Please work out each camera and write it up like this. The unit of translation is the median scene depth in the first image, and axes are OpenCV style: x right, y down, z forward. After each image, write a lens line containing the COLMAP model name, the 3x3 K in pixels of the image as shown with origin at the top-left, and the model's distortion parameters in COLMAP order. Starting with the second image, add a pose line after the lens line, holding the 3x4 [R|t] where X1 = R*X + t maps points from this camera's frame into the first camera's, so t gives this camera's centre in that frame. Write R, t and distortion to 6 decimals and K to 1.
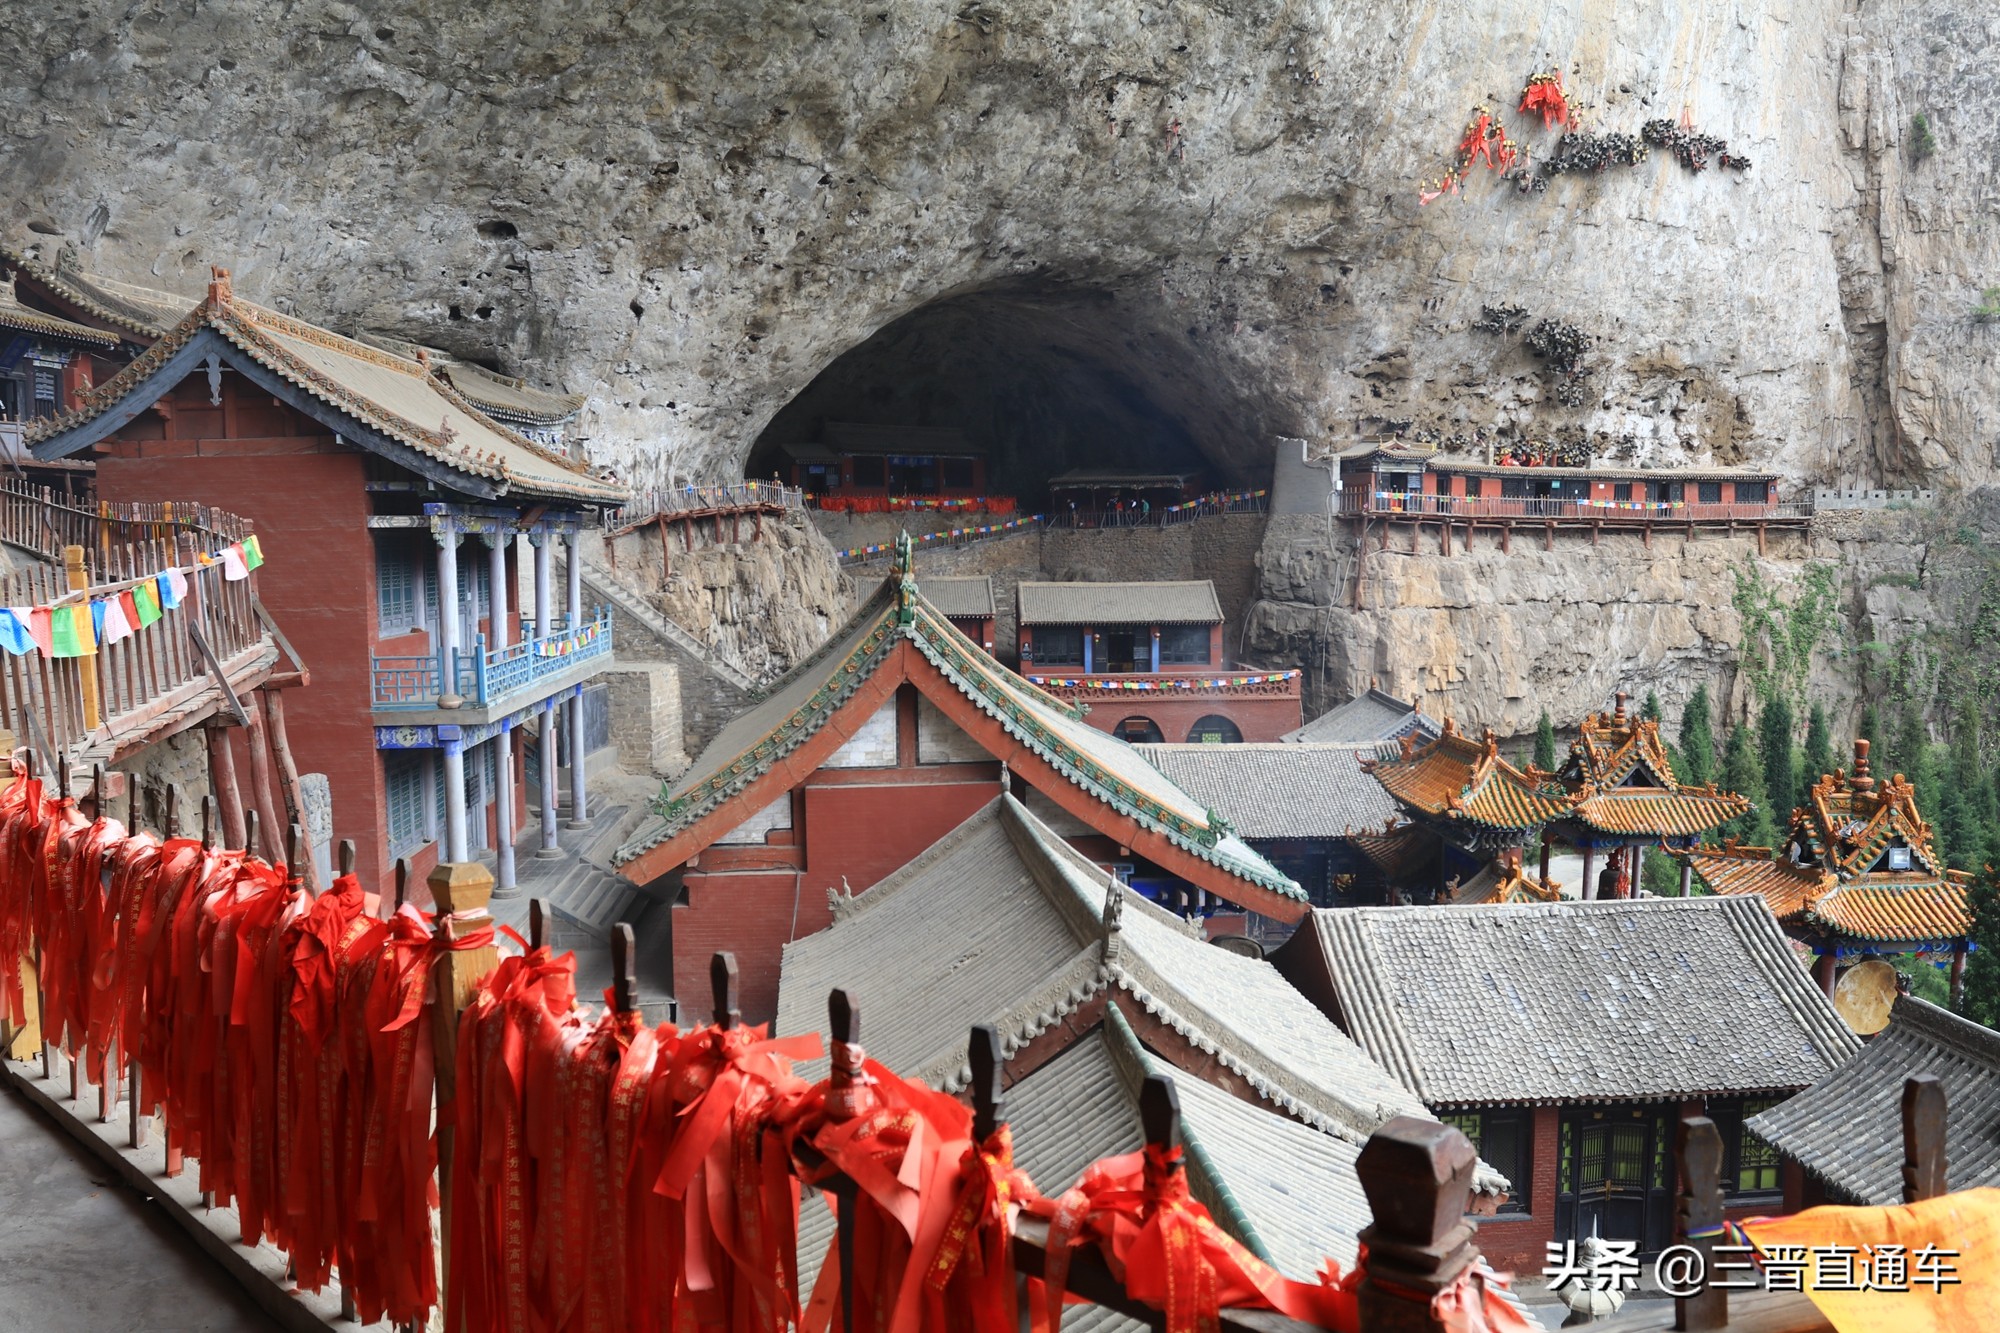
lens RADIAL K [[1583.6, 0, 1000.0], [0, 1583.6, 666.5], [0, 0, 1]] dist [-0.088406, 0.055724]
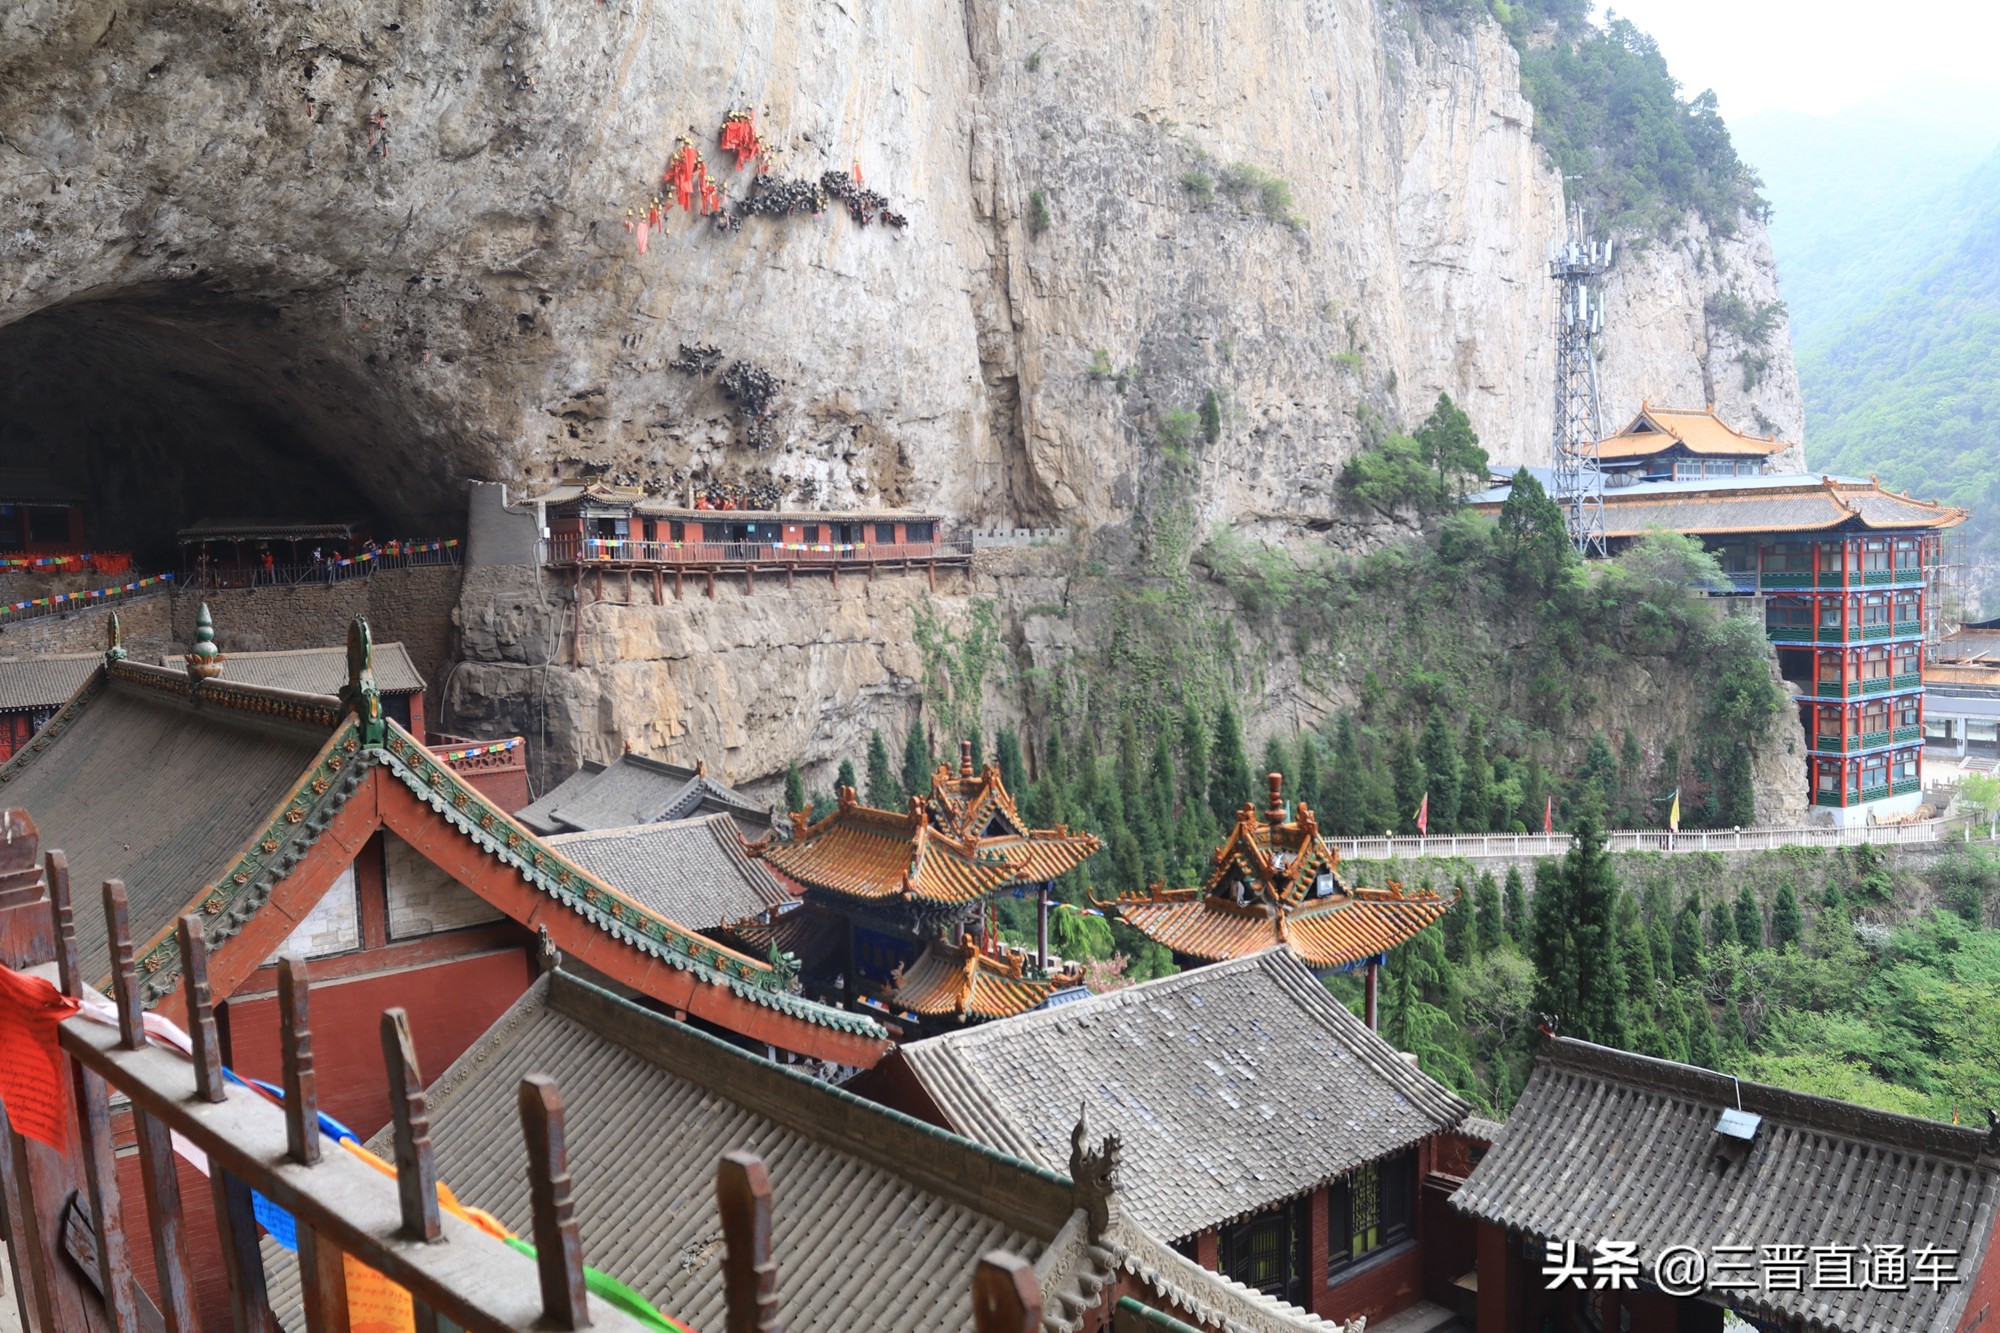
lens RADIAL K [[1567.2, 0, 1001.1], [0, 1567.2, 671.1], [0, 0, 1]] dist [-0.096410, 0.064320]
pose [[0.828609, -0.057211, 0.556897, -0.073606], [0.070556, 0.997505, -0.002507, -0.013450], [-0.555364, 0.041370, 0.830578, 0.103085]]
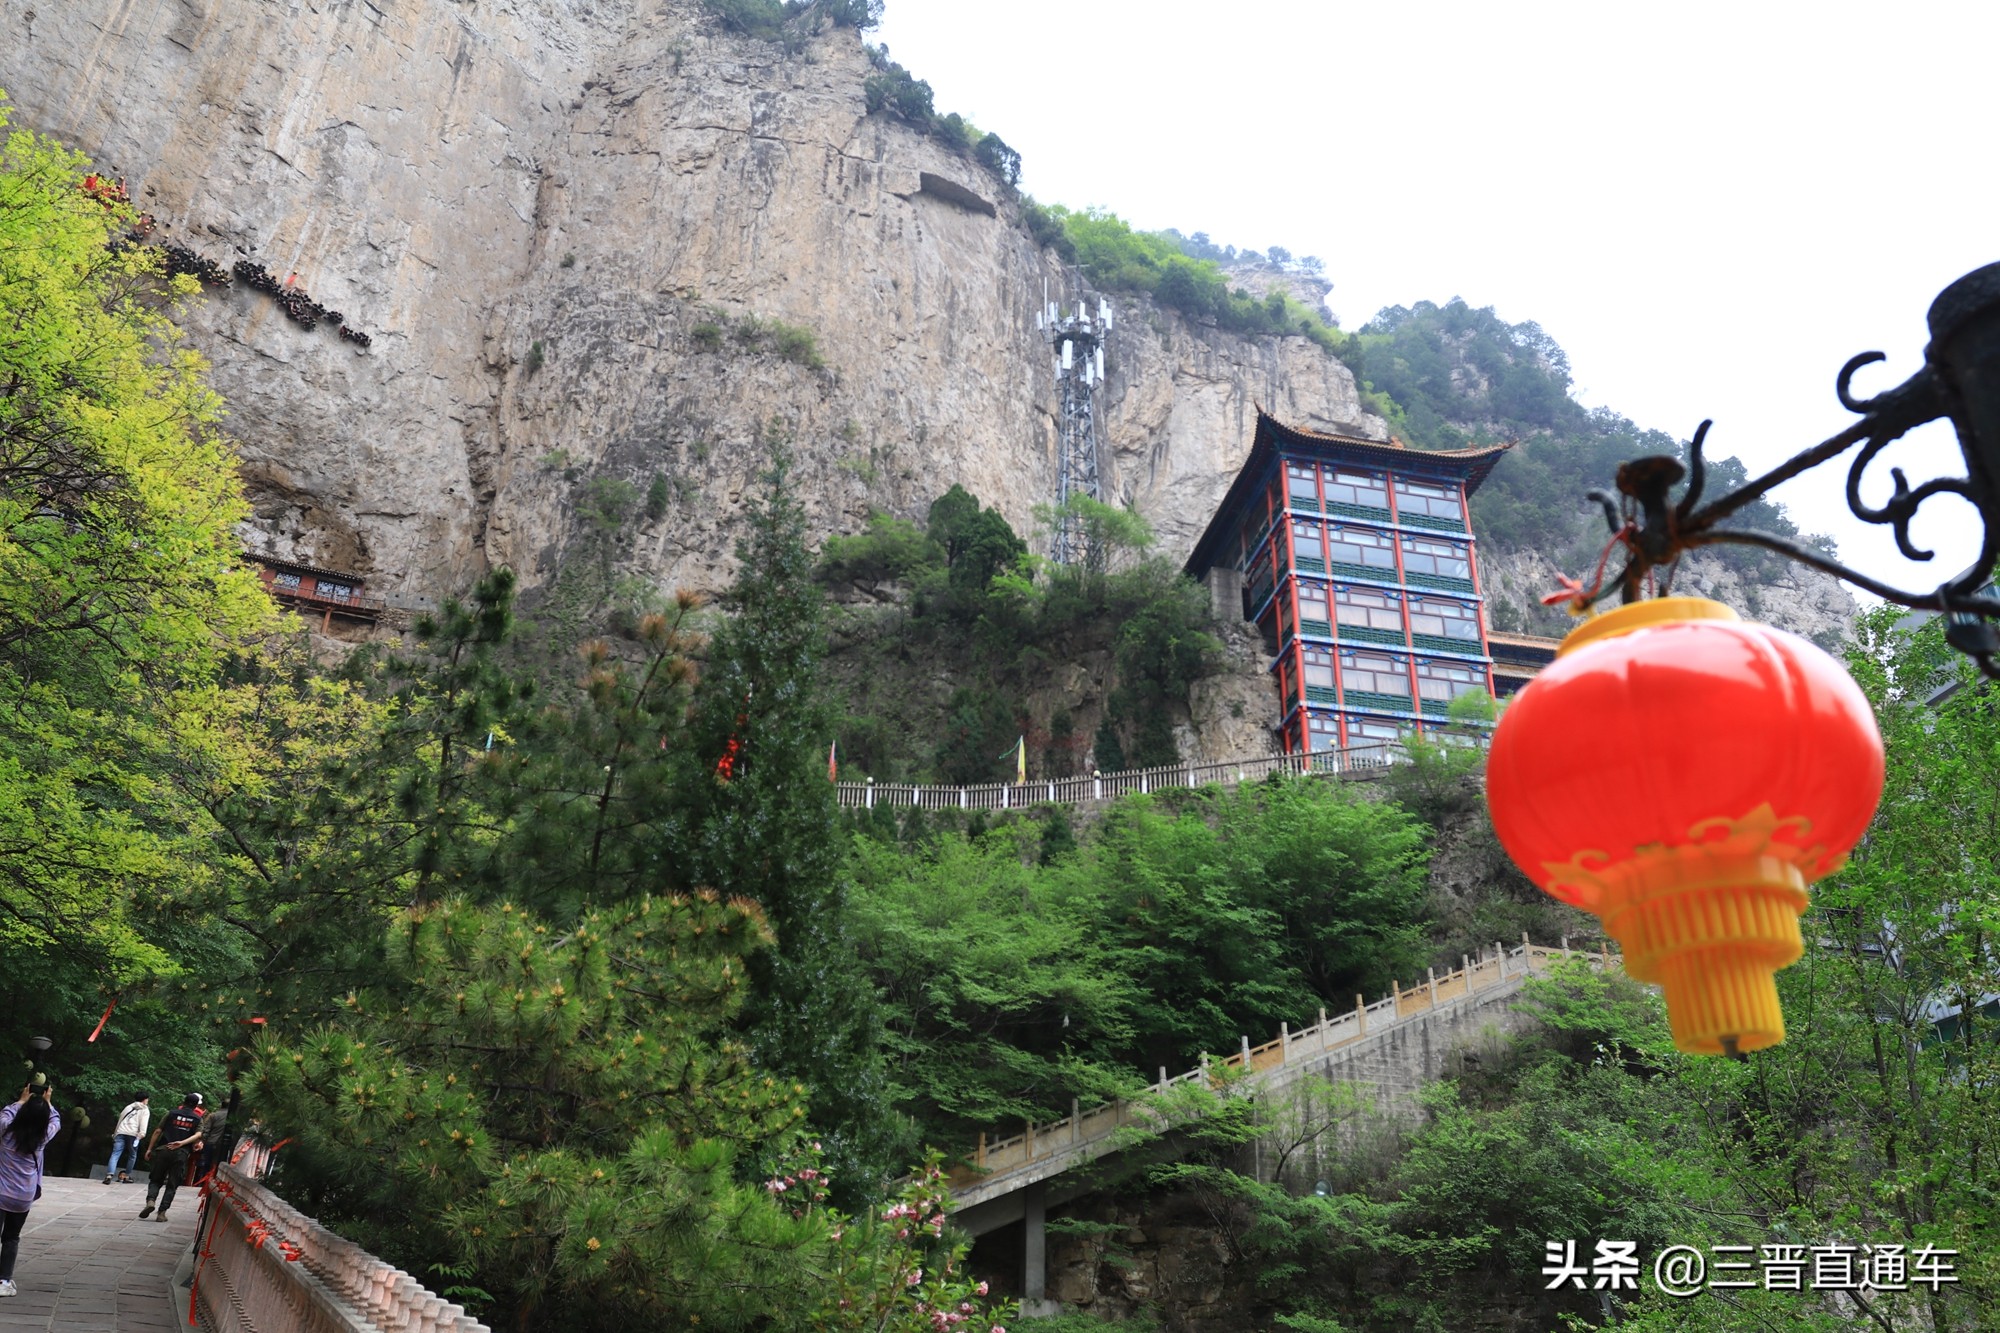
lens RADIAL K [[1567.2, 0, 1001.1], [0, 1567.2, 671.1], [0, 0, 1]] dist [-0.096410, 0.064320]
pose [[0.974666, 0.129842, 0.182121, 0.831965], [-0.011202, 0.841565, -0.540040, 0.572360], [-0.223387, 0.524319, 0.821699, 0.037842]]
